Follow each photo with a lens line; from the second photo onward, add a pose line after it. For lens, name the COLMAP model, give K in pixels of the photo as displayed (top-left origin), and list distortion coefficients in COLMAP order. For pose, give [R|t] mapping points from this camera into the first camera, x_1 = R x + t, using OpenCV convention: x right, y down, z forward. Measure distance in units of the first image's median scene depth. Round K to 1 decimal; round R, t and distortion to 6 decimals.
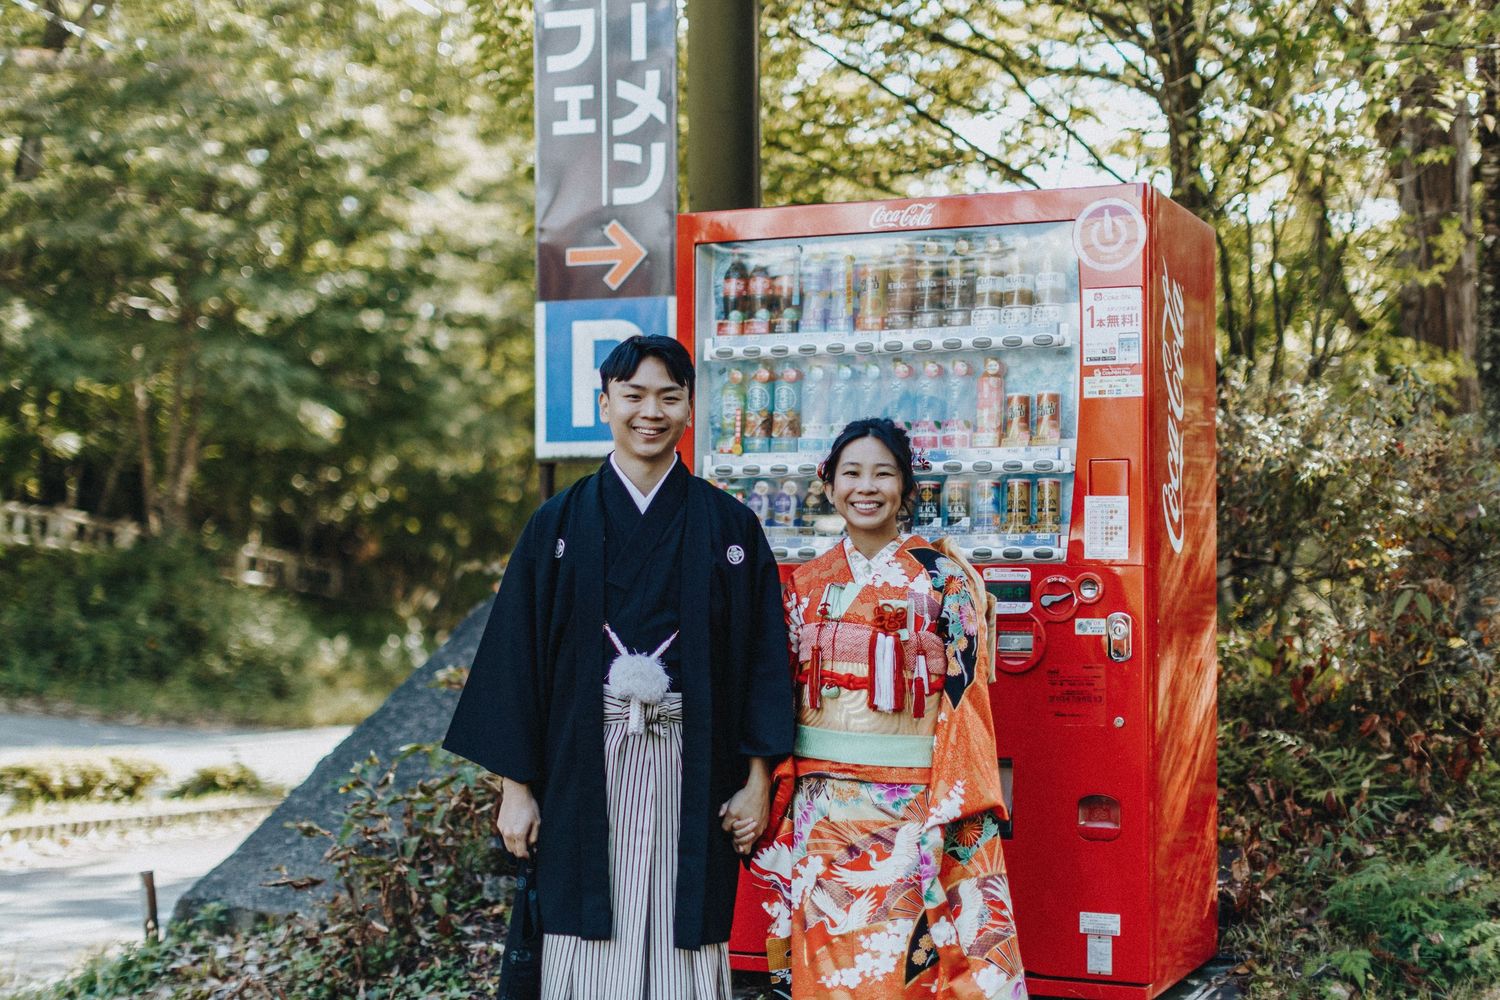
lens RADIAL K [[2192.7, 0, 750.8], [0, 2192.7, 509.5], [0, 0, 1]] dist [0.022647, 0.000000]
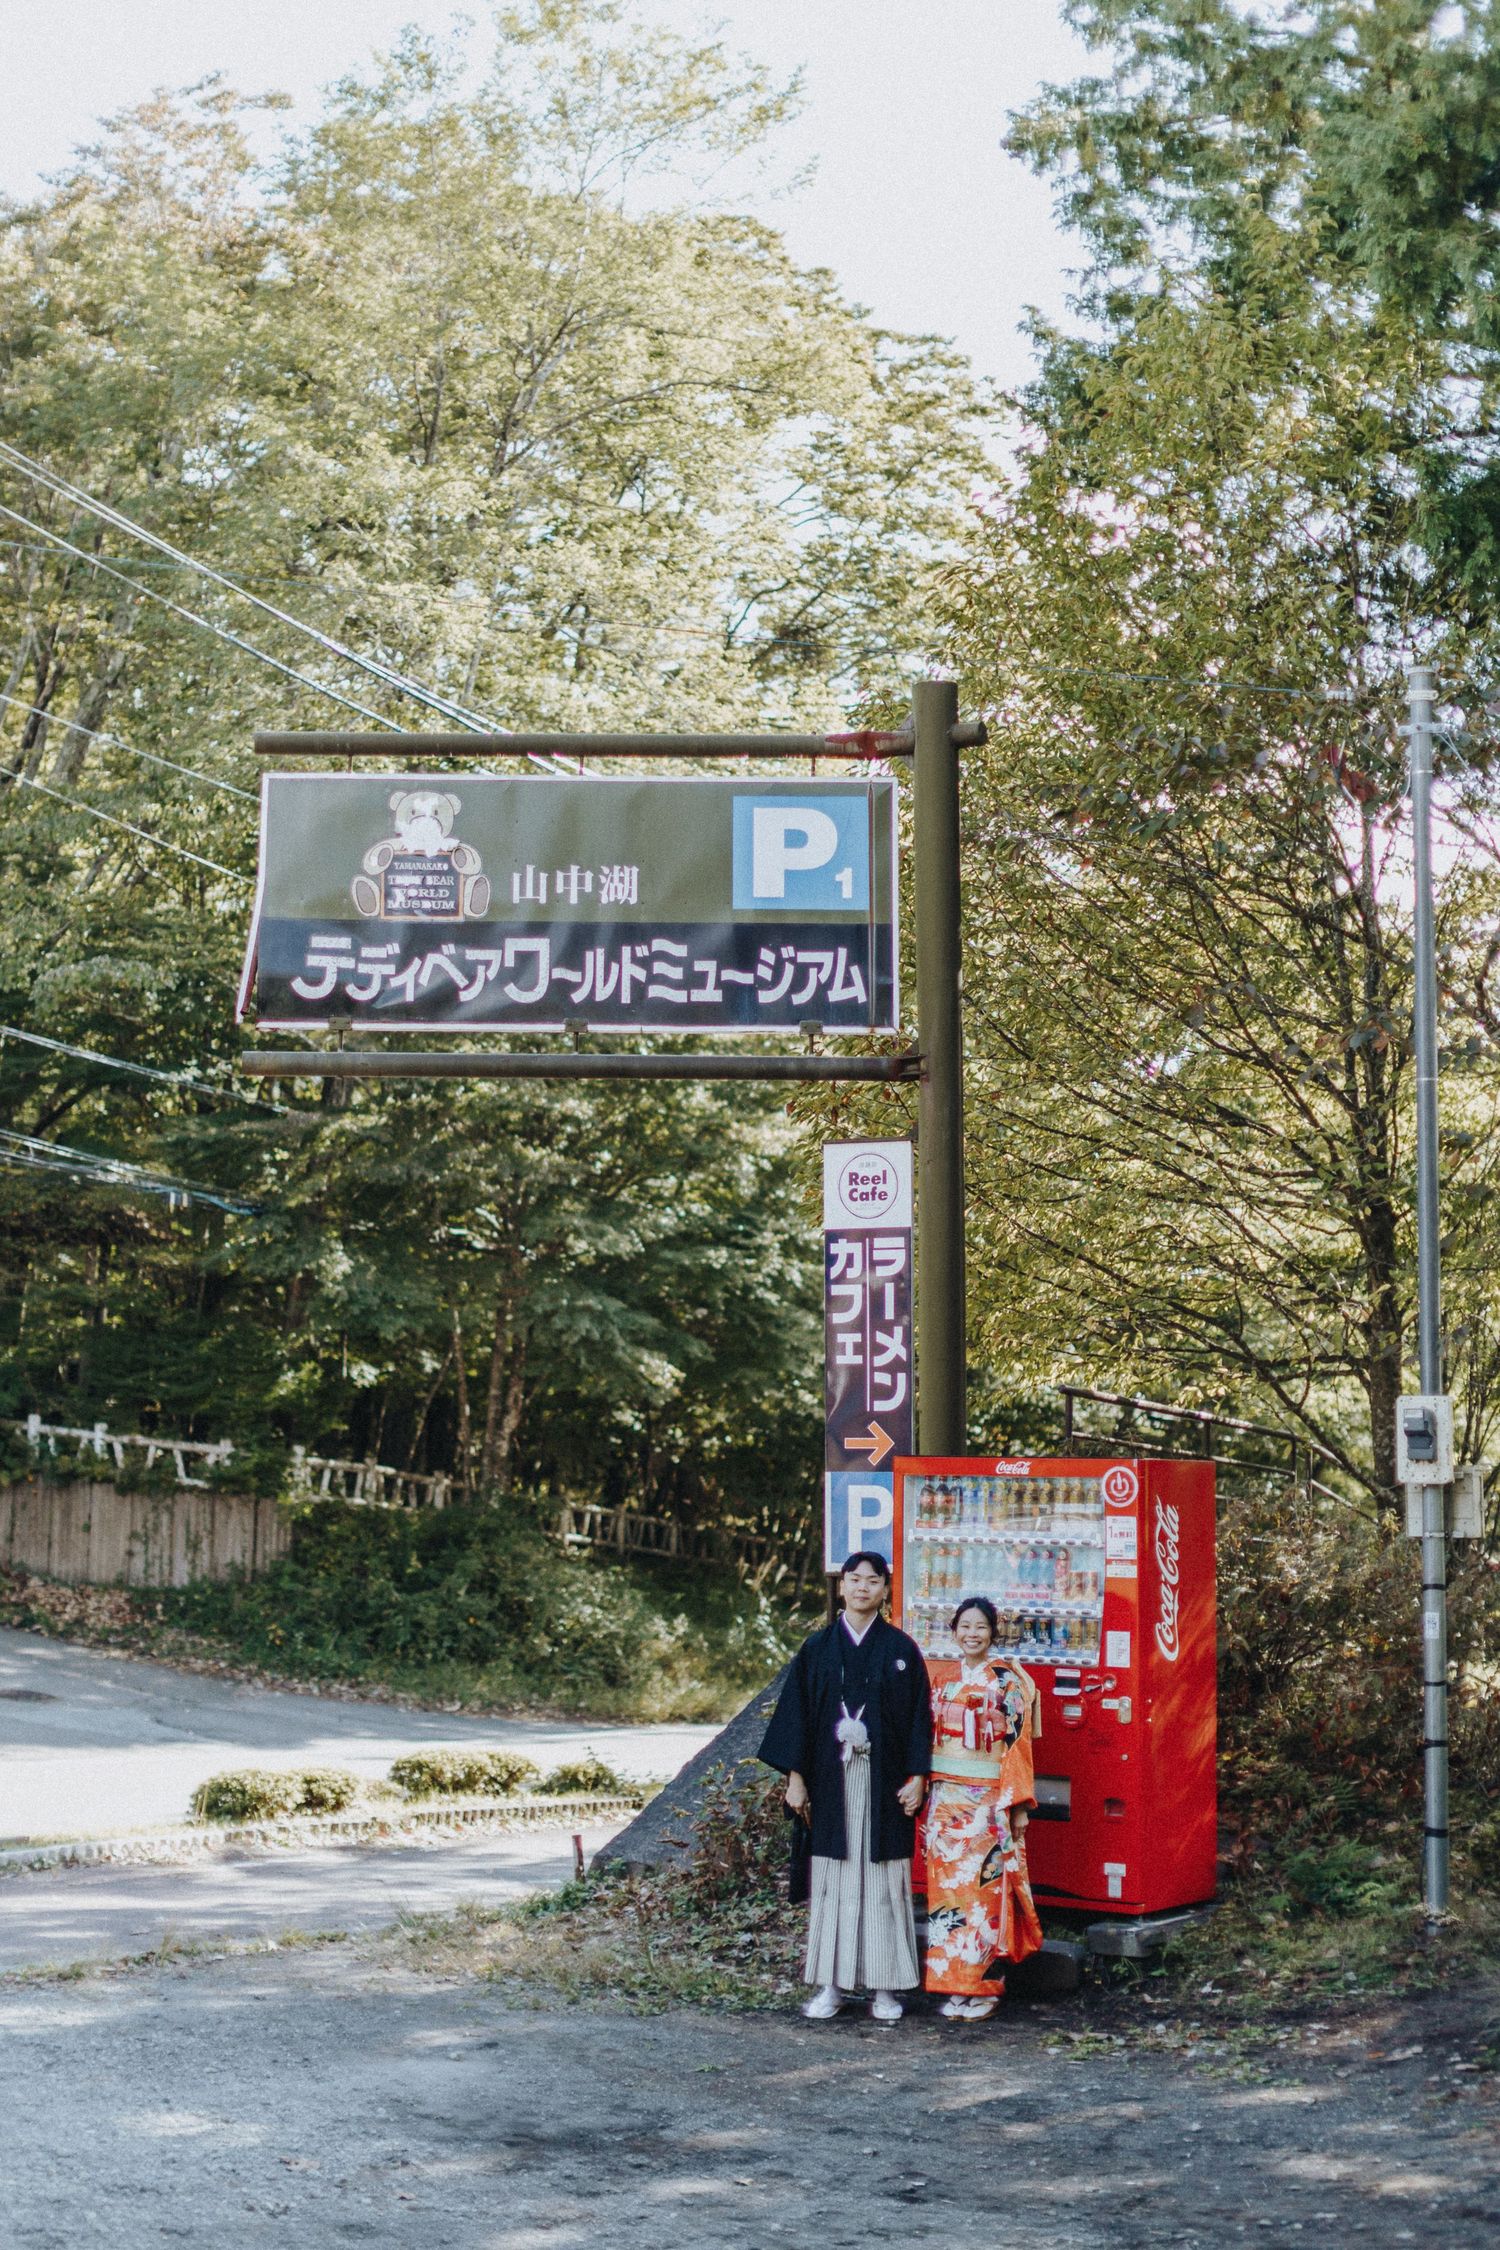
lens RADIAL K [[3289.1, 0, 685.3], [0, 3289.1, 1107.8], [0, 0, 1]] dist [0.022647, 0.000000]
pose [[0.983937, -0.009467, -0.178267, 0.116635], [-0.005310, 0.996599, -0.082237, -0.082972], [0.178439, 0.081863, 0.980540, -0.695079]]
